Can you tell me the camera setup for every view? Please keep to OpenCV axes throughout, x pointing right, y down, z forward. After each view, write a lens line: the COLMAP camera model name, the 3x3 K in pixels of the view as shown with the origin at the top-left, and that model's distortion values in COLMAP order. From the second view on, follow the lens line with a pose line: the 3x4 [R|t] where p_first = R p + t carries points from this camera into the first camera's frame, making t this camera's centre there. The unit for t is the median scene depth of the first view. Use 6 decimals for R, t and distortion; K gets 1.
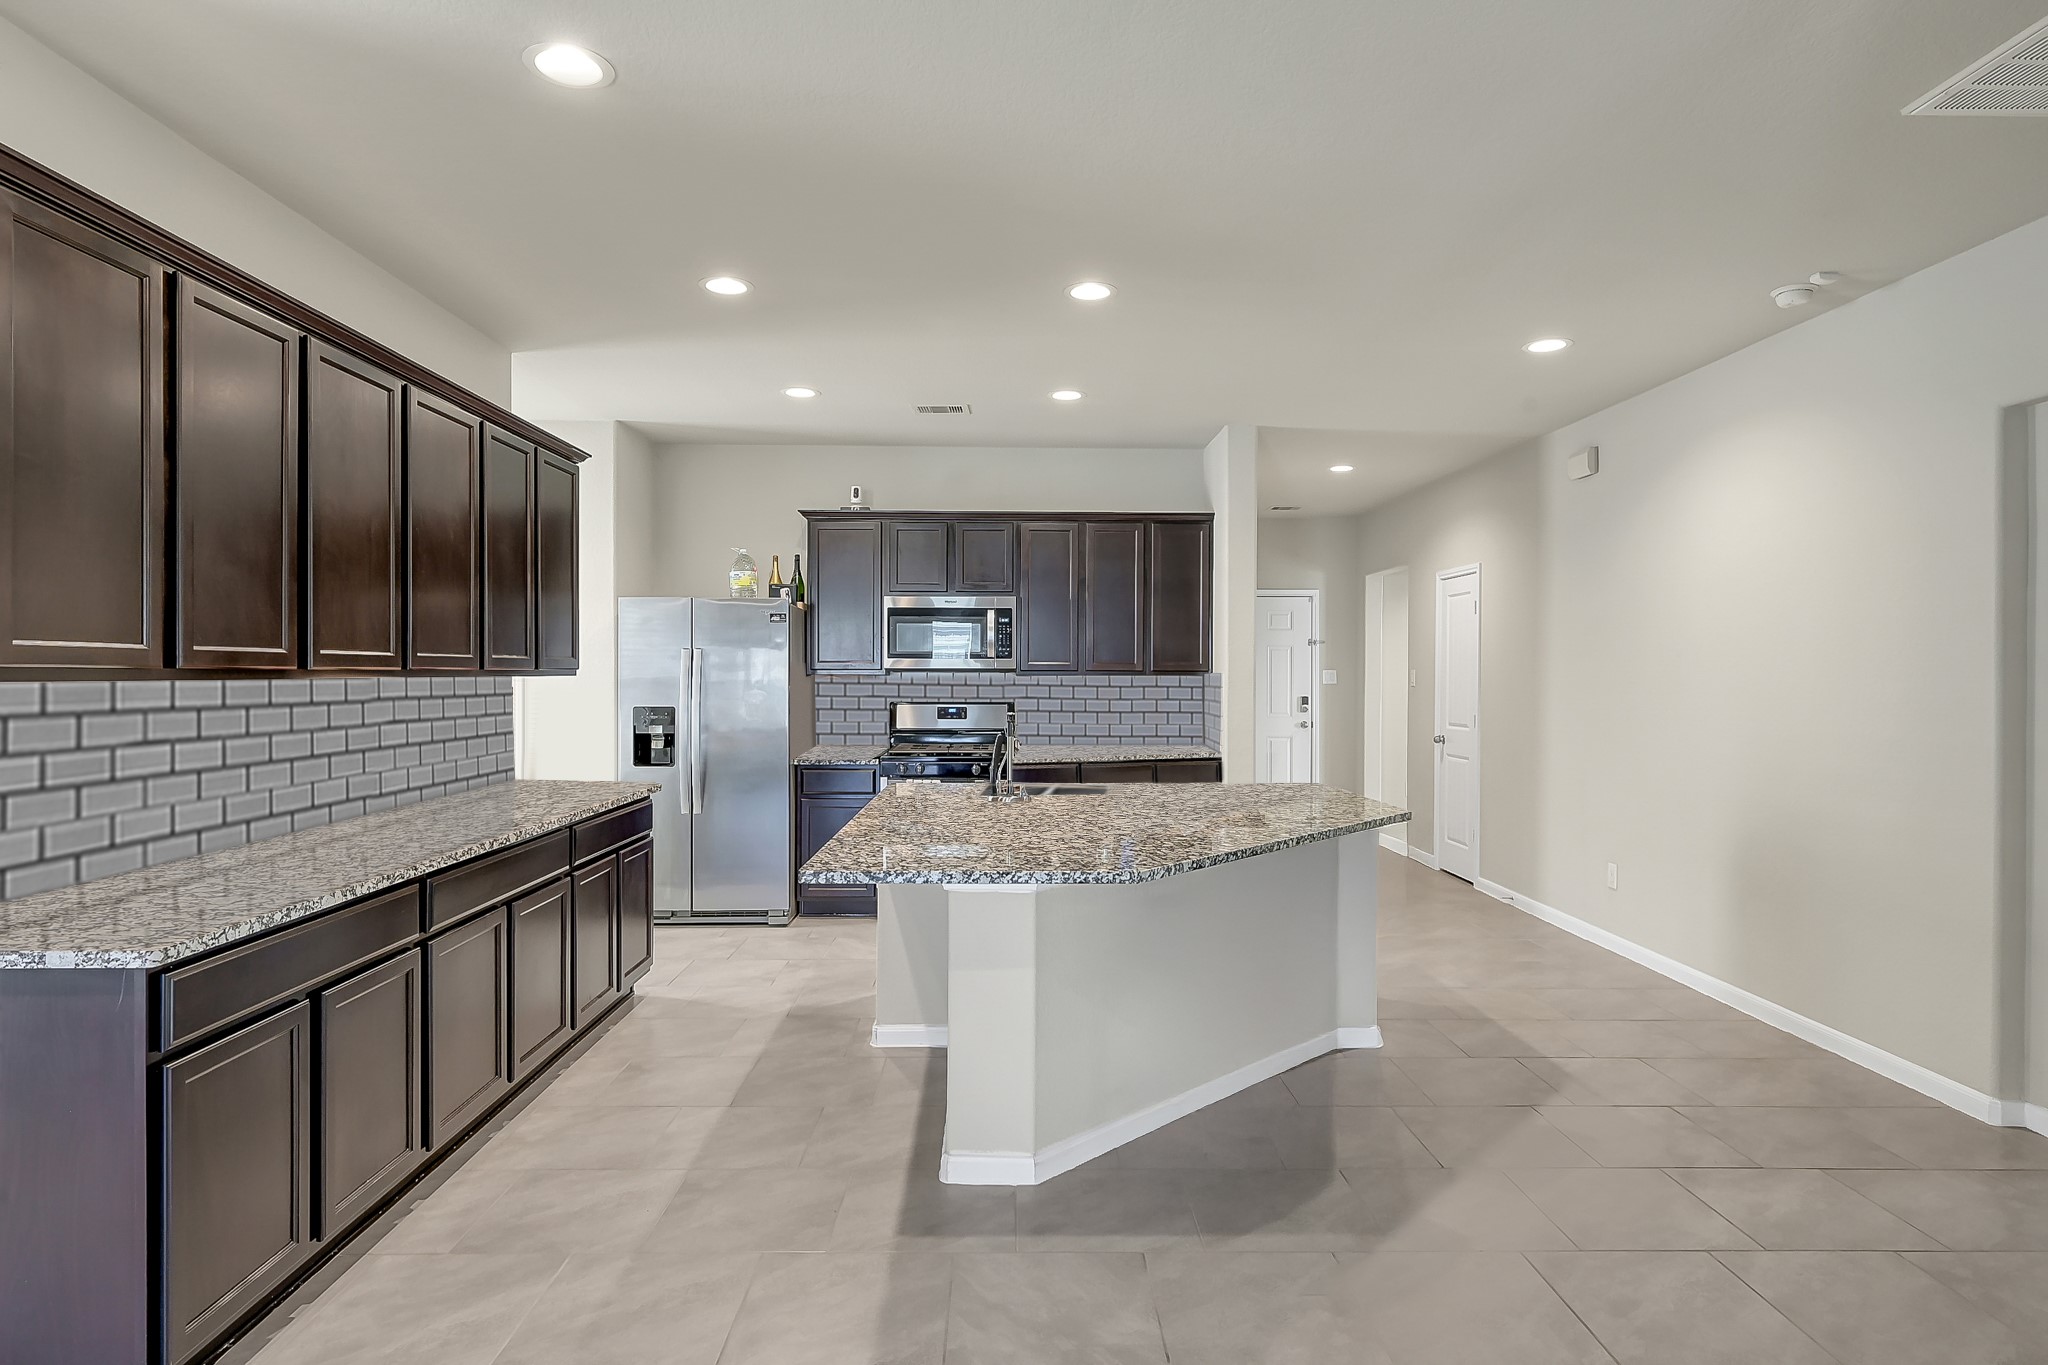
lens RADIAL K [[1127.2, 0, 1029.8], [0, 1127.2, 685.9], [0, 0, 1]] dist [-0.003466, 0.000201]
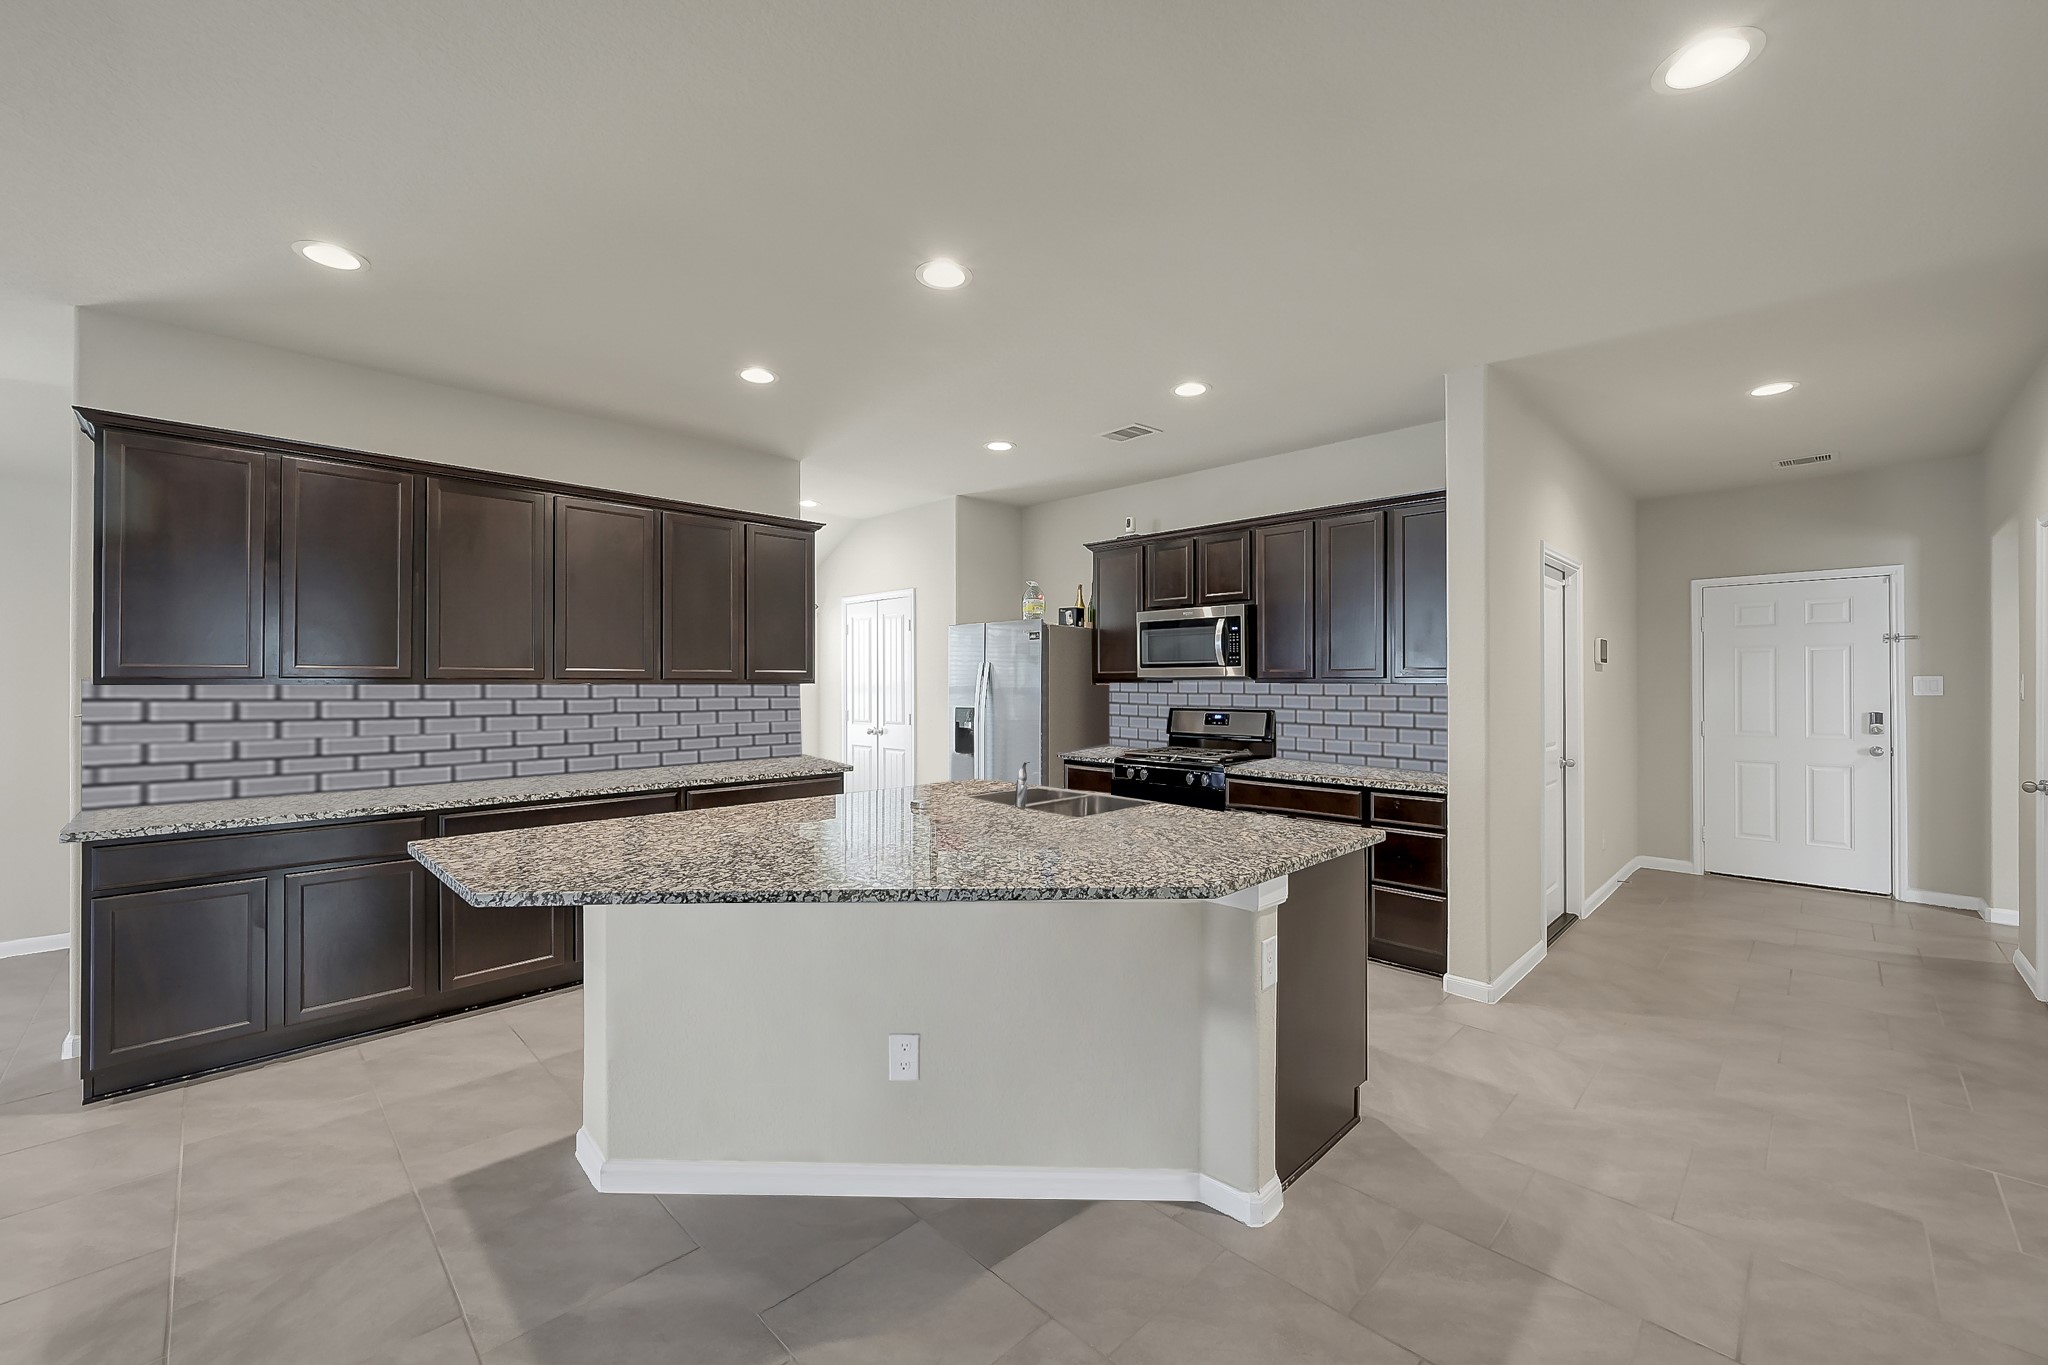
lens RADIAL K [[816.5, 0, 1024.0], [0, 816.5, 682.5], [0, 0, 1]] dist [0.001036, 0.000166]
pose [[0.692733, -0.003977, -0.721184, 0.388740], [-0.007122, 0.999898, -0.012356, 0.000382], [0.721159, 0.013696, 0.692634, 0.379120]]
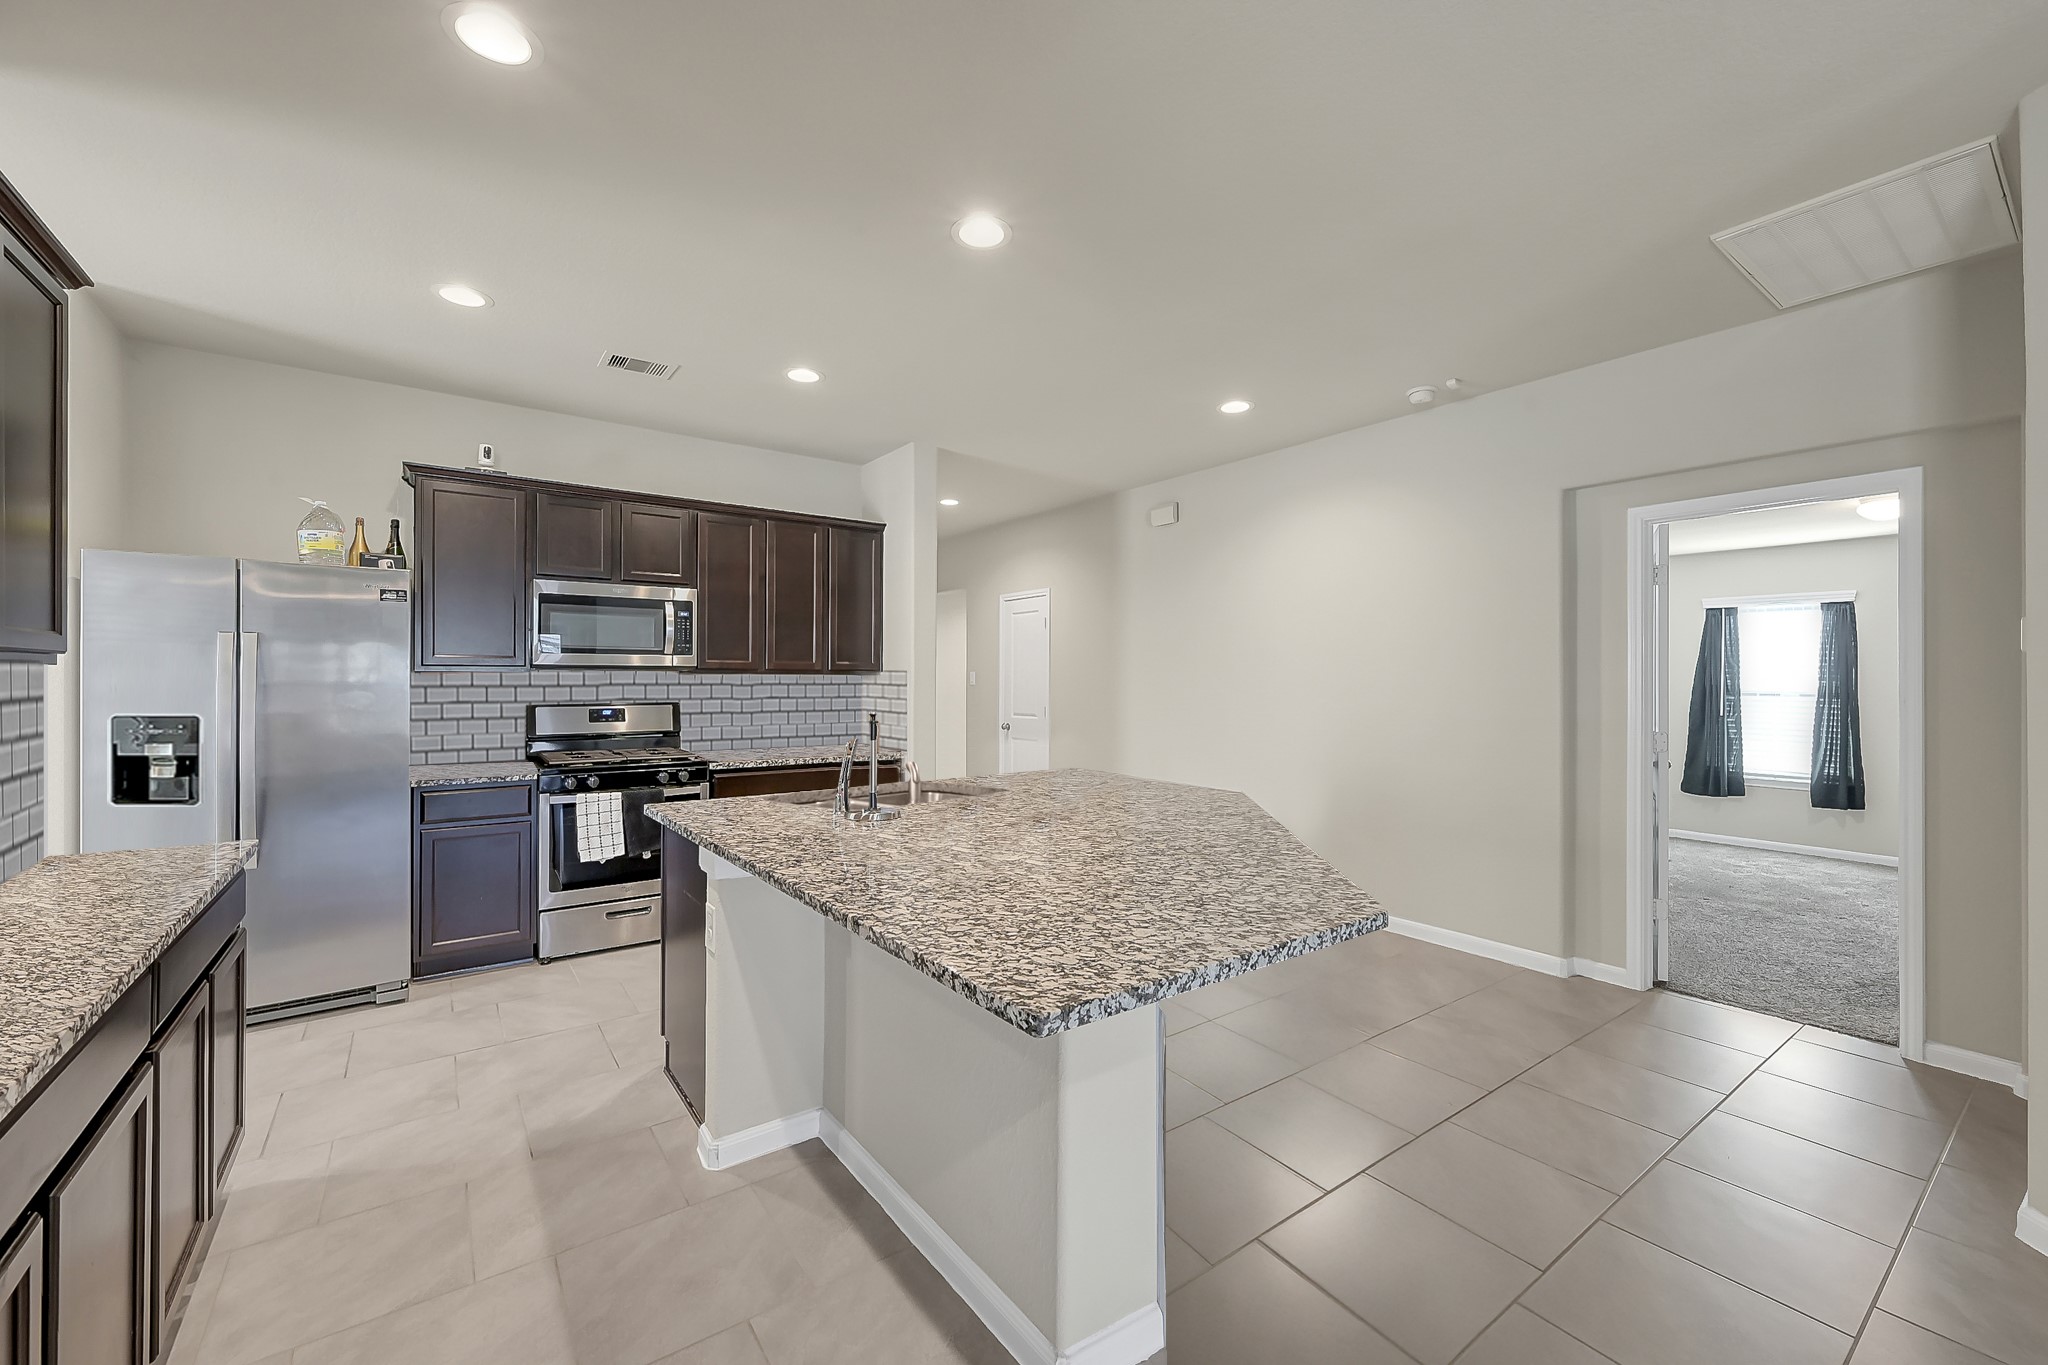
lens RADIAL K [[816.5, 0, 1024.0], [0, 816.5, 682.5], [0, 0, 1]] dist [0.001036, 0.000166]
pose [[0.818342, -0.001868, 0.574728, -0.188255], [0.006816, 0.999956, -0.006456, 0.004607], [-0.574691, 0.009201, 0.818319, 0.301521]]
